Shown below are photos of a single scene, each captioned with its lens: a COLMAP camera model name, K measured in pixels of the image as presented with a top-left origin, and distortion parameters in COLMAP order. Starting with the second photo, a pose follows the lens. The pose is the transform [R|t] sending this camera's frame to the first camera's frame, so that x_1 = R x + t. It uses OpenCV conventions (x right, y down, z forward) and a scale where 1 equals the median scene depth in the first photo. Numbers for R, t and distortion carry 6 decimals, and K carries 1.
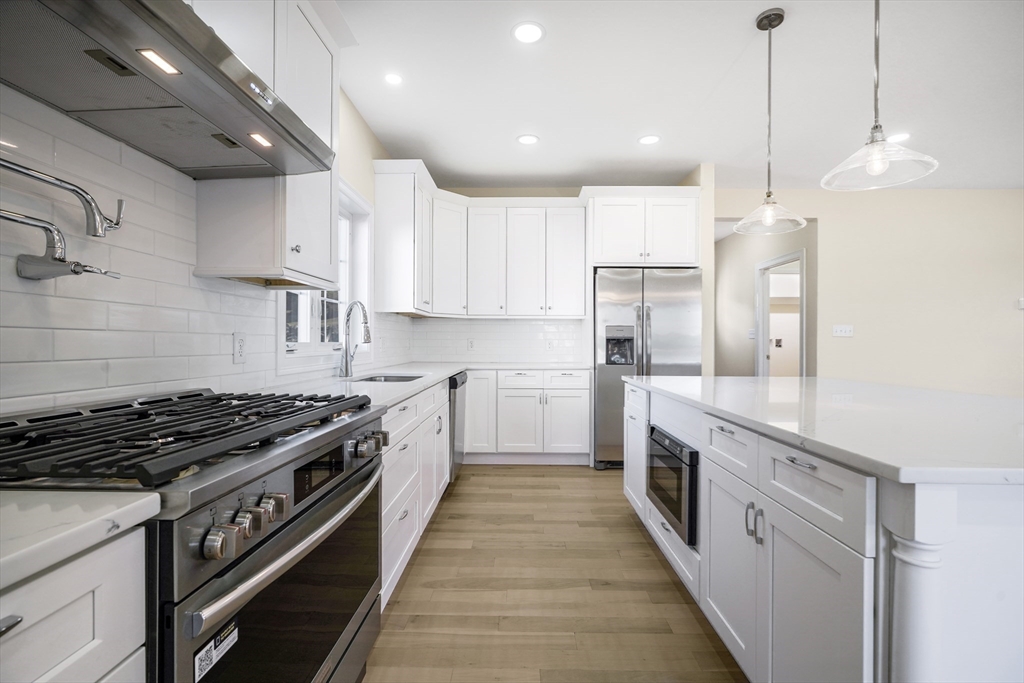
lens RADIAL K [[458.7, 0, 518.1], [0, 458.7, 340.2], [0, 0, 1]] dist [-0.010626, 0.004622]
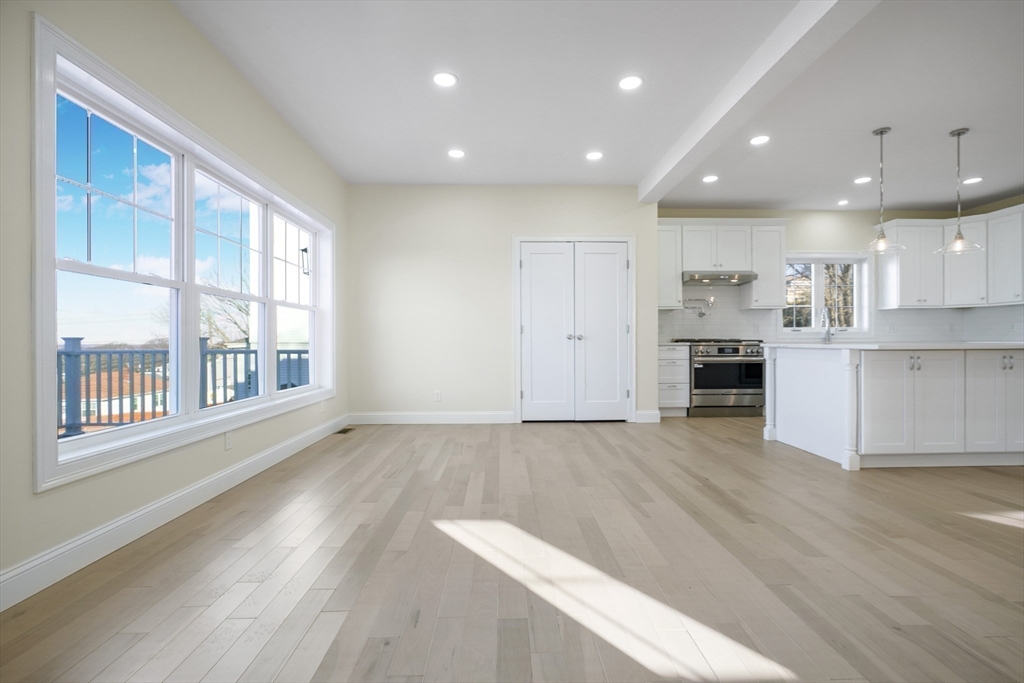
lens RADIAL K [[458.7, 0, 517.7], [0, 458.7, 338.8], [0, 0, 1]] dist [-0.010626, 0.004622]
pose [[0.044644, -0.009617, -0.998957, 1.372701], [0.008216, 0.999923, -0.009259, 0.054741], [0.998969, -0.007794, 0.044720, -0.472476]]
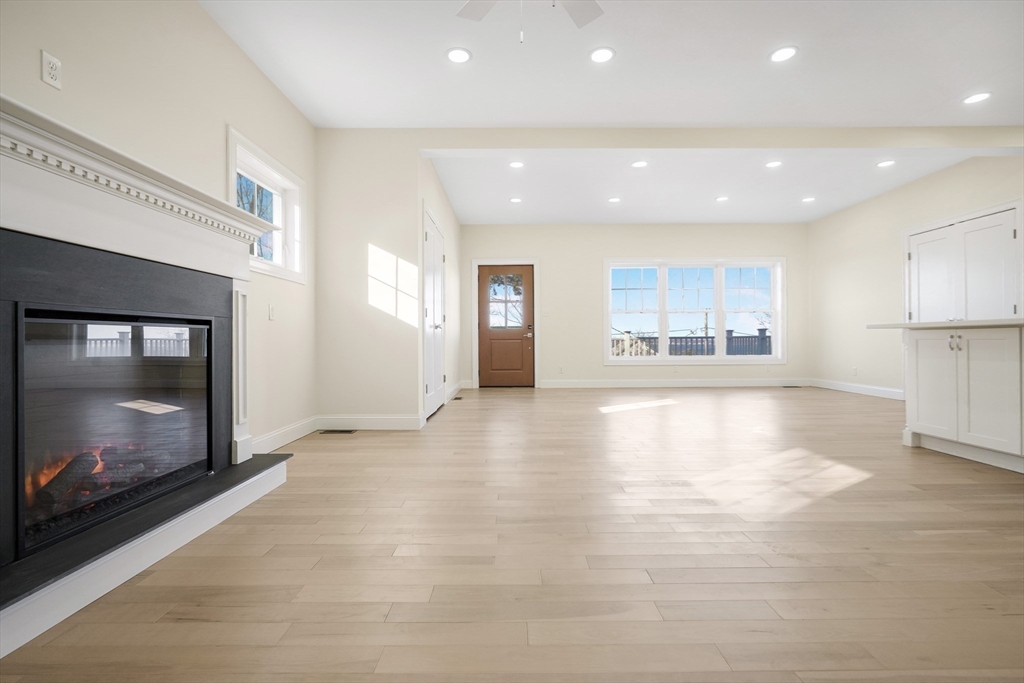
lens RADIAL K [[458.7, 0, 515.5], [0, 458.7, 351.2], [0, 0, 1]] dist [-0.010626, 0.004622]
pose [[-0.999891, 0.004327, -0.014086, 1.316147], [0.004057, 0.999808, 0.019161, 0.097829], [0.014166, 0.019102, -0.999717, 1.171086]]
